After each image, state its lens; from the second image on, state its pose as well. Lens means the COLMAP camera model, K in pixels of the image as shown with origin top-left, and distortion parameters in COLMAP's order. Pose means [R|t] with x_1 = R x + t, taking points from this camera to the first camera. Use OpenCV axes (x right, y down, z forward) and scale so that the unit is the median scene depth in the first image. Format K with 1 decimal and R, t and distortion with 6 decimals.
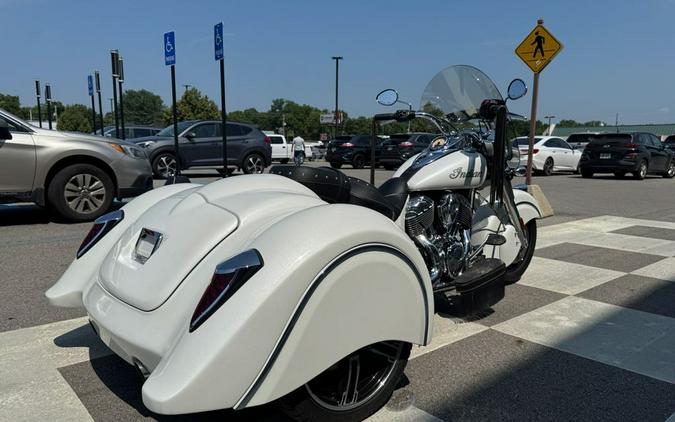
lens RADIAL K [[545.7, 0, 311.2], [0, 545.7, 211.2], [0, 0, 1]] dist [0.006429, -0.008990]
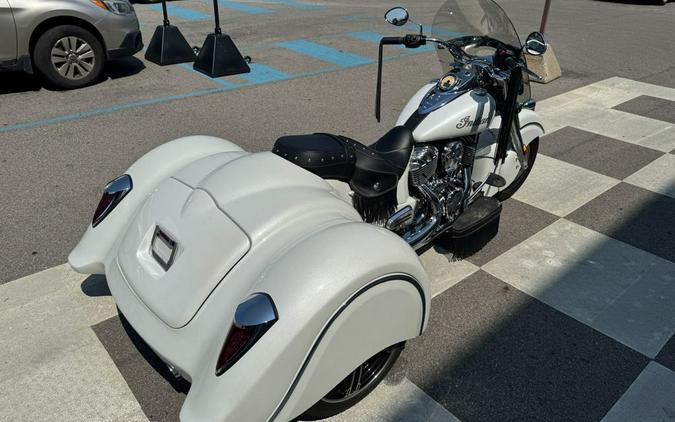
lens RADIAL K [[545.7, 0, 311.2], [0, 545.7, 211.2], [0, 0, 1]] dist [0.006429, -0.008990]
pose [[0.999954, -0.008153, 0.005102, -0.013739], [0.005778, 0.933322, 0.358995, -0.267445], [-0.007689, -0.358949, 0.933325, 0.028407]]
